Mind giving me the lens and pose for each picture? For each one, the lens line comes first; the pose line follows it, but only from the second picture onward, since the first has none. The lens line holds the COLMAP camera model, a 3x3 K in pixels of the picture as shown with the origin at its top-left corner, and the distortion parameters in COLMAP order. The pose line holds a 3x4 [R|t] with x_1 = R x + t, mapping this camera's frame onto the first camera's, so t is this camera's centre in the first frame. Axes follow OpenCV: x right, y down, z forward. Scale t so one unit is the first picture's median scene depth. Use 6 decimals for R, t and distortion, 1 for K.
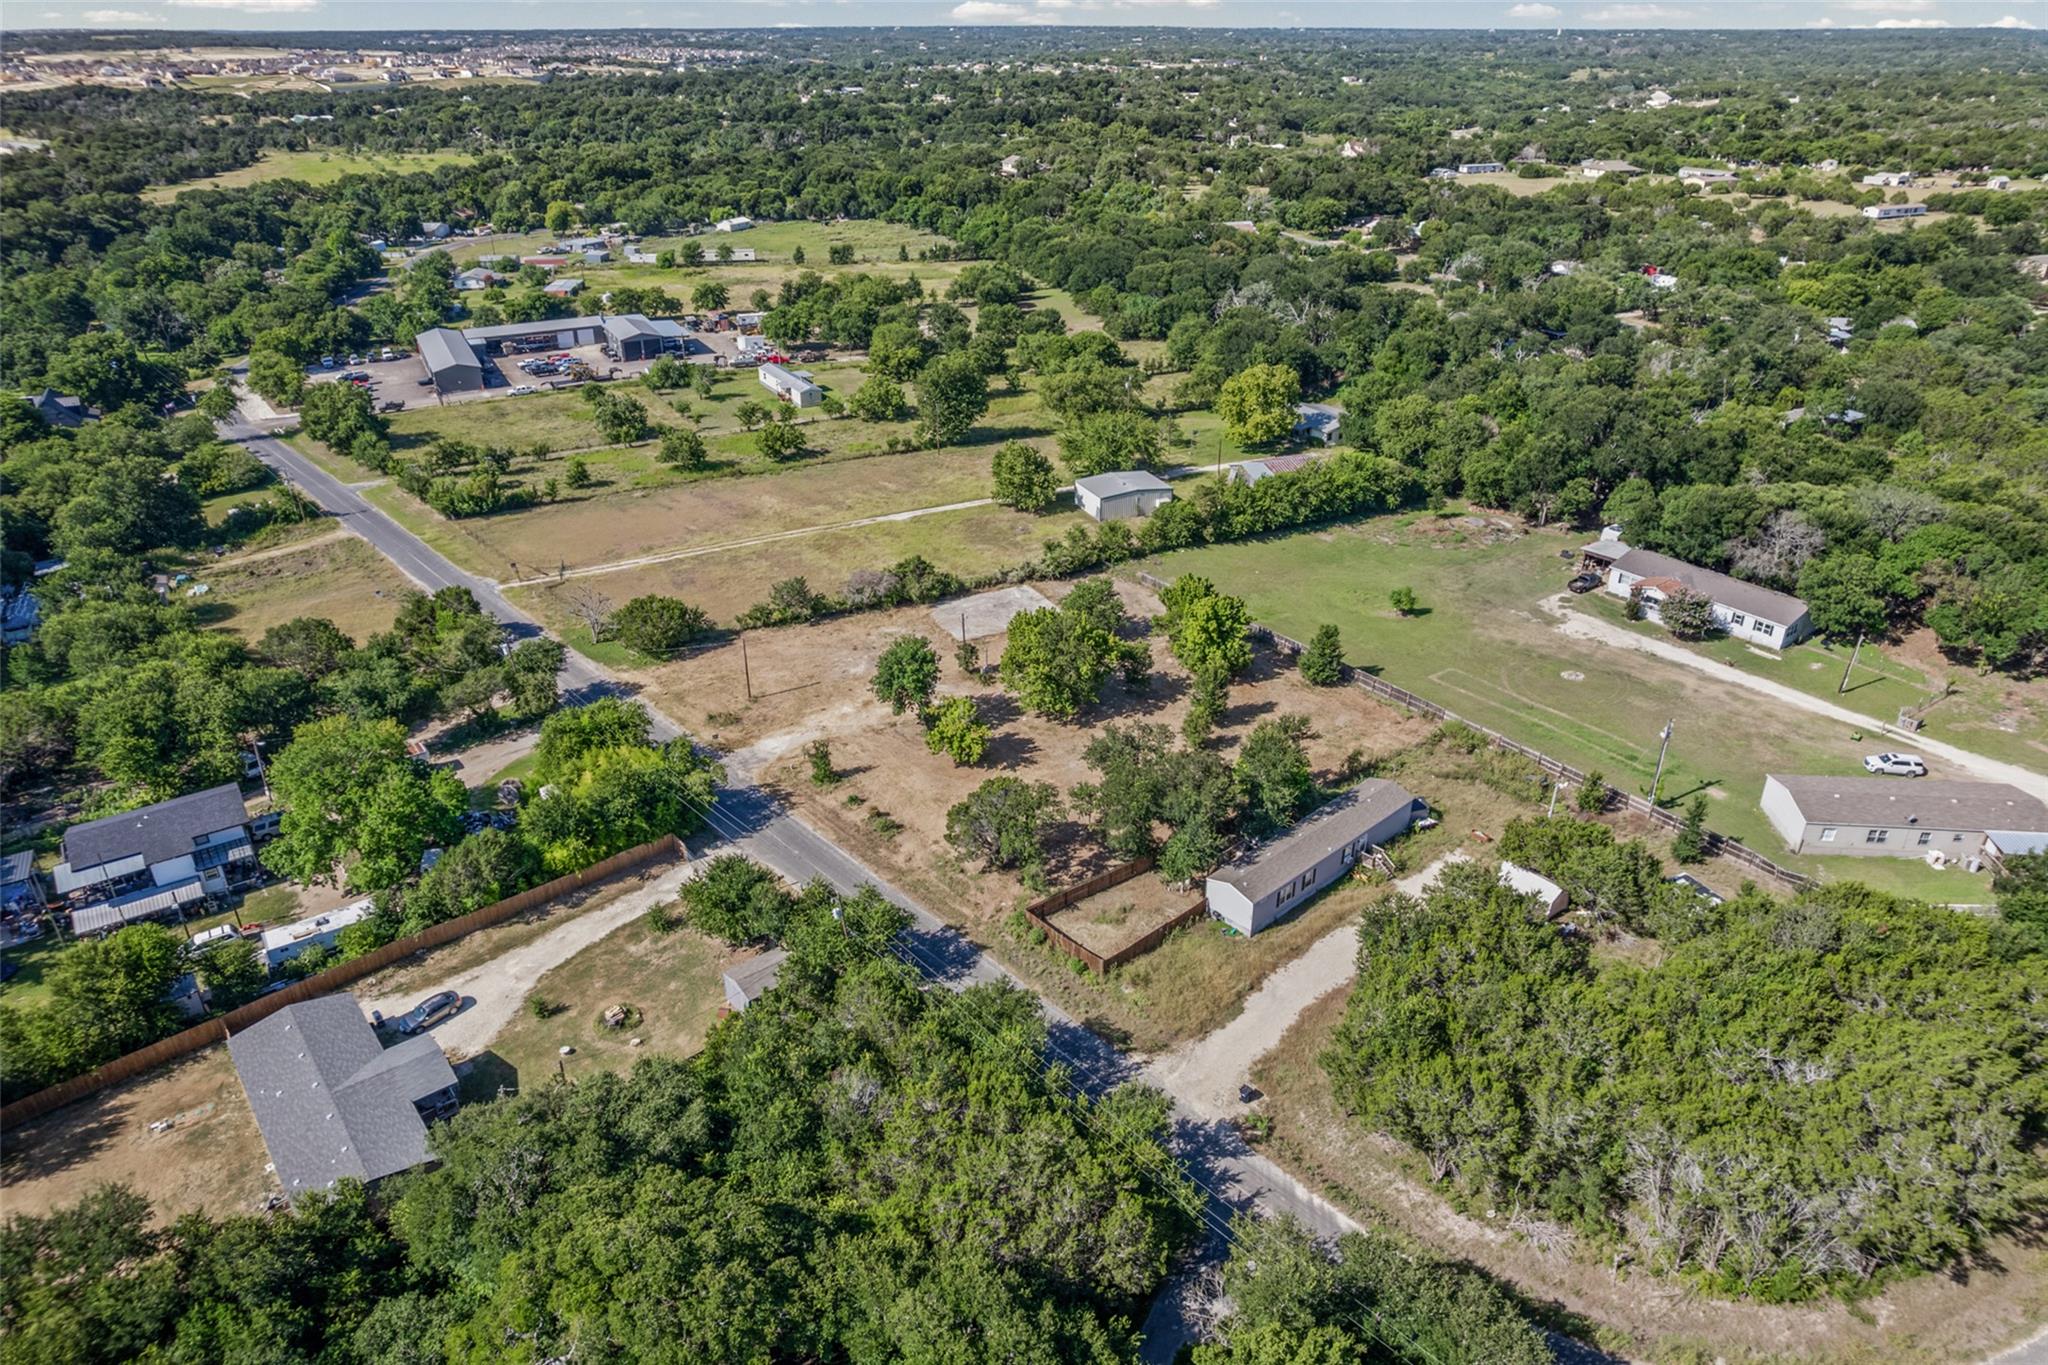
lens RADIAL K [[1319.5, 0, 1032.3], [0, 1319.5, 682.9], [0, 0, 1]] dist [-0.080117, 0.075038]
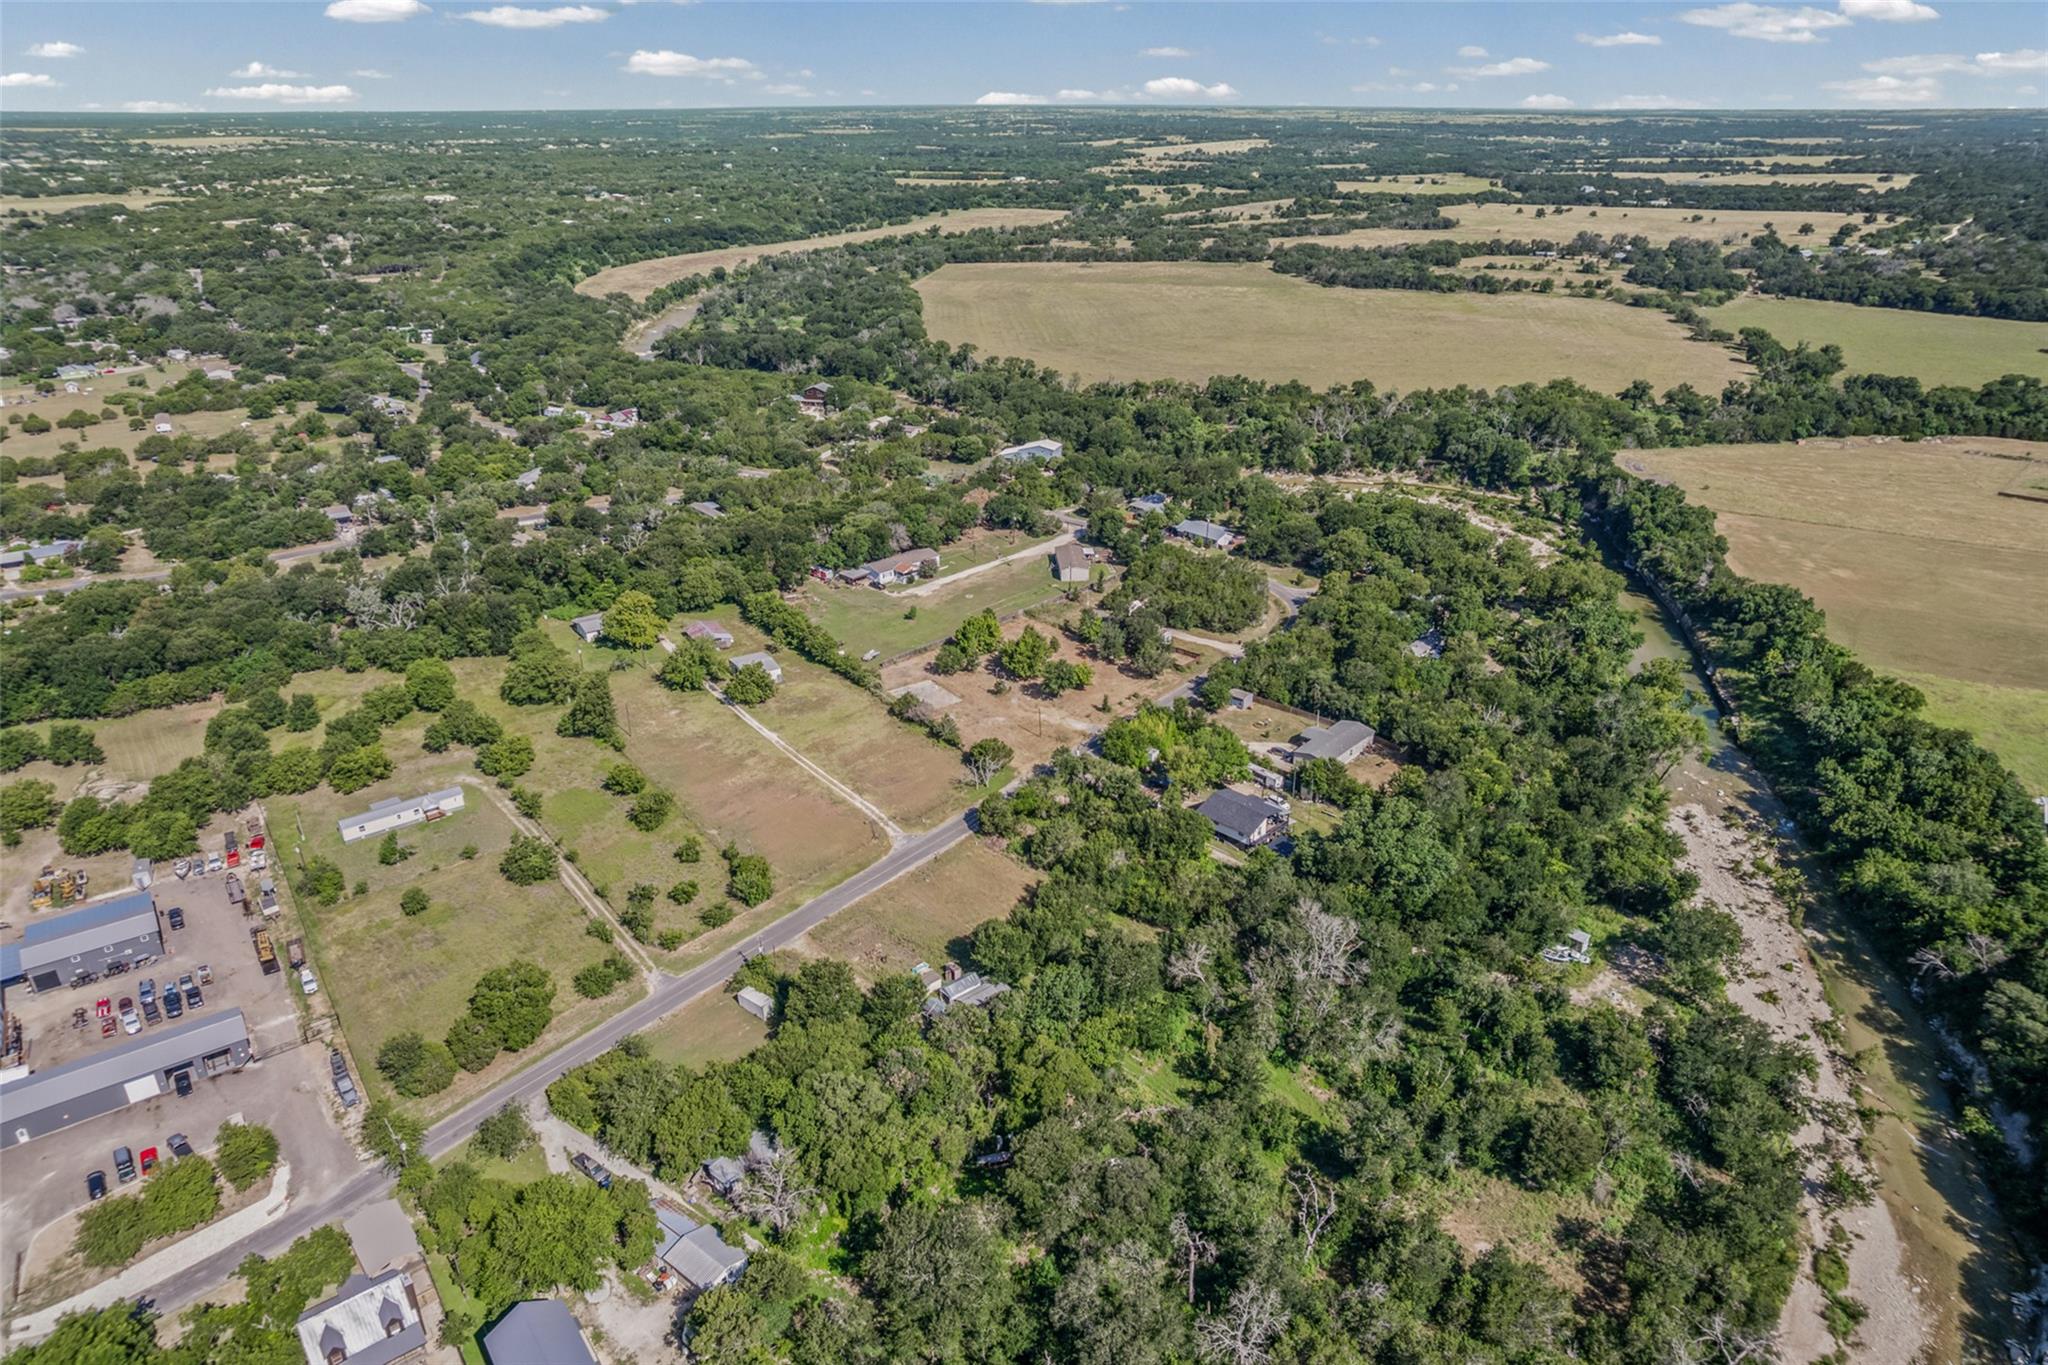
lens RADIAL K [[1319.5, 0, 1032.3], [0, 1319.5, 682.9], [0, 0, 1]] dist [-0.080117, 0.075038]
pose [[-0.146003, -0.405976, 0.902146, -1.619742], [0.452337, 0.783614, 0.425841, -0.744580], [-0.879815, 0.470248, 0.069228, 0.660434]]
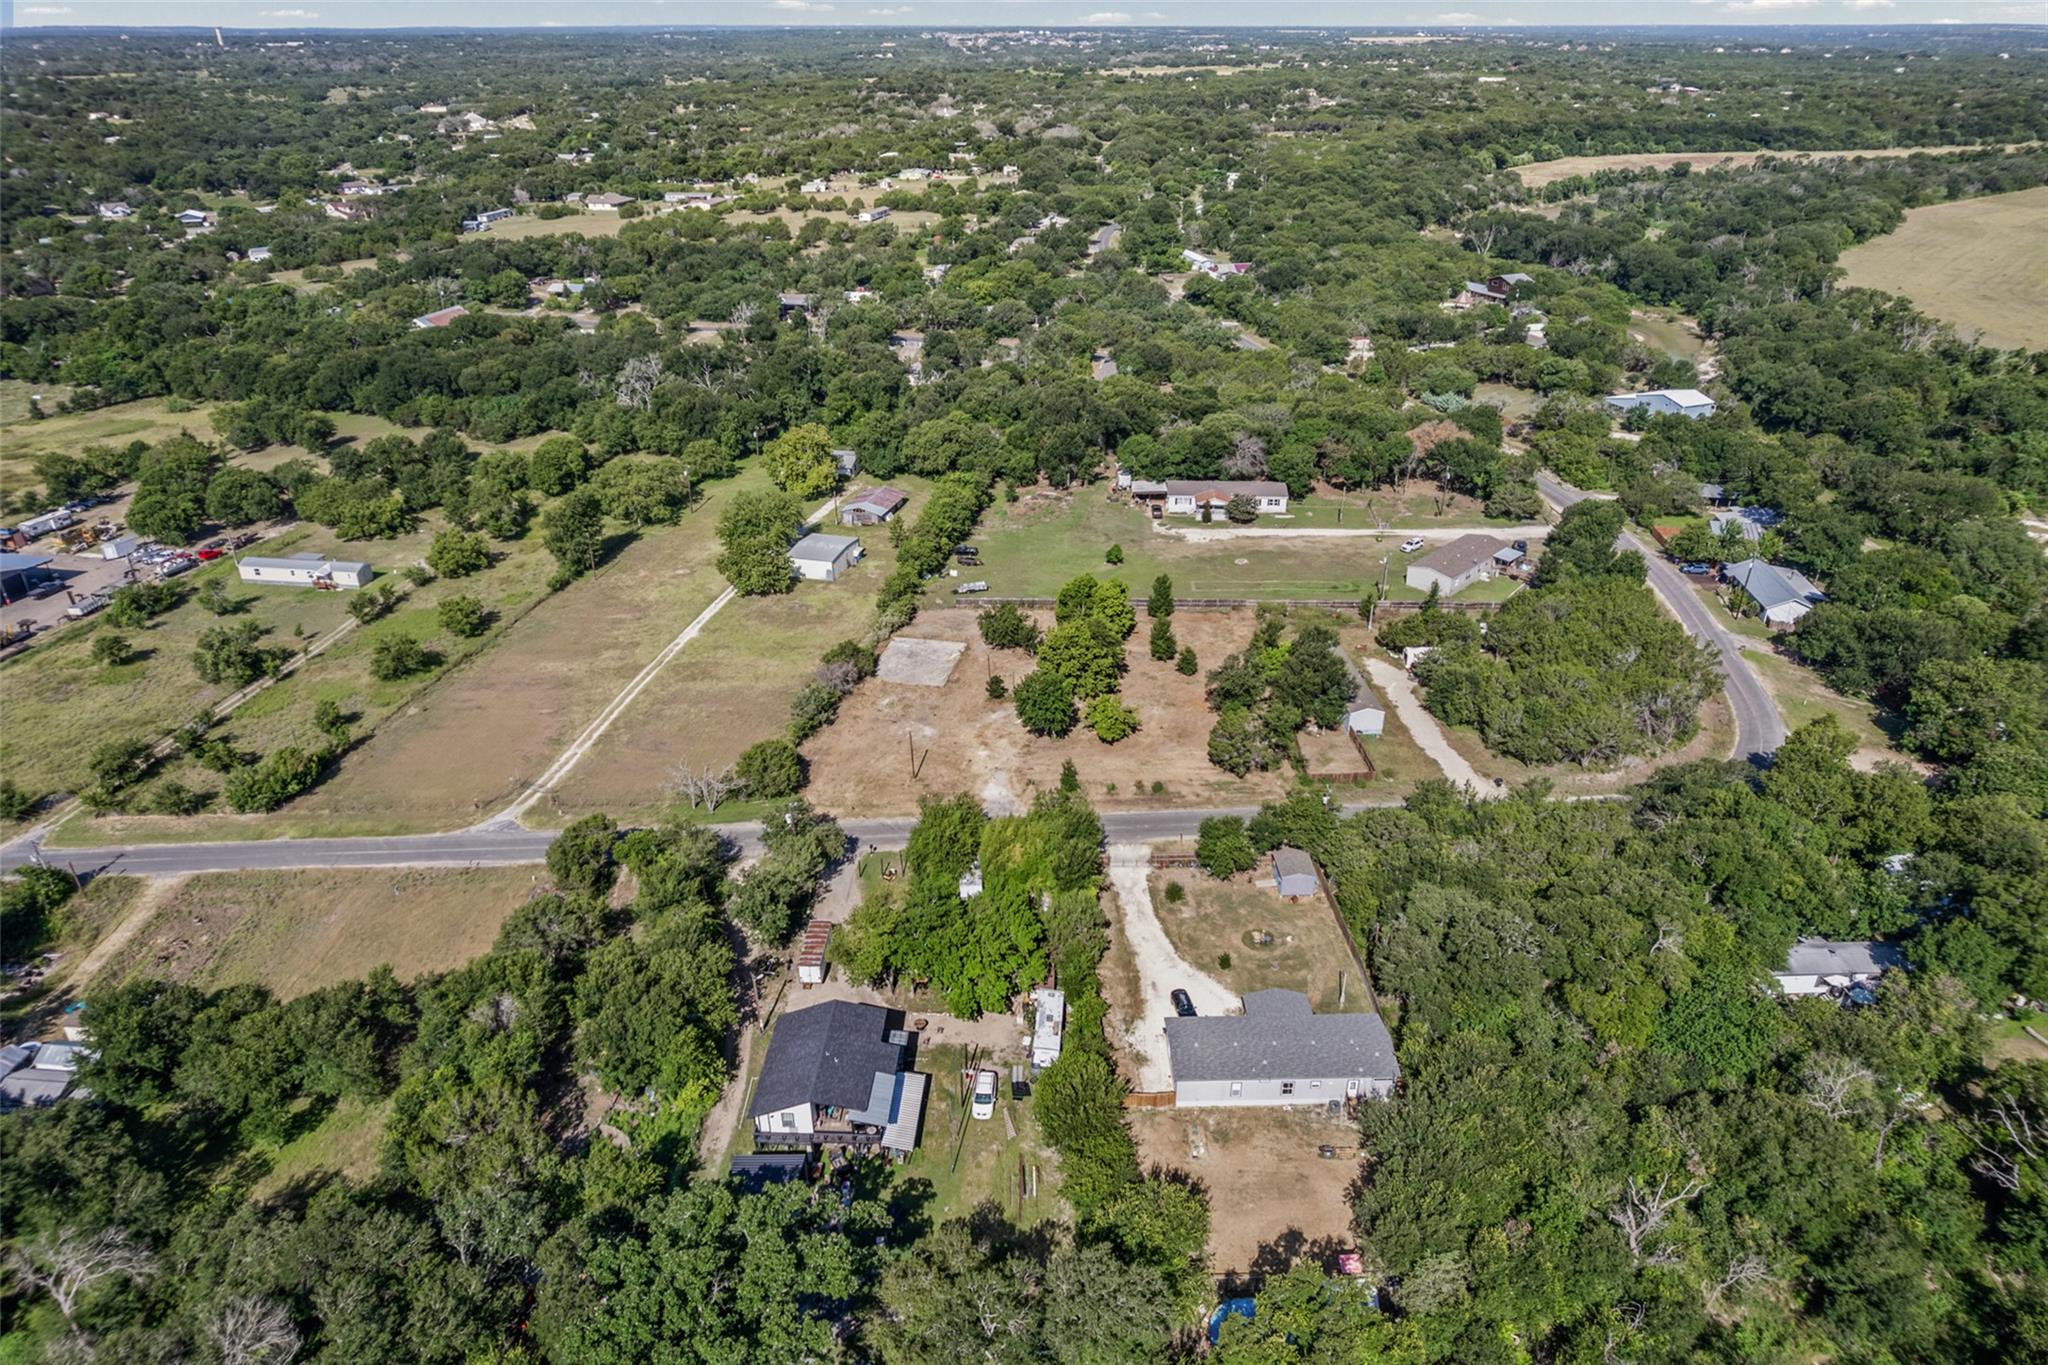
lens RADIAL K [[1319.5, 0, 1032.3], [0, 1319.5, 682.9], [0, 0, 1]] dist [-0.080117, 0.075038]
pose [[0.621613, -0.355919, 0.697796, -0.751641], [0.354848, 0.922115, 0.154229, -0.169846], [-0.698341, 0.151741, 0.699496, 0.068802]]
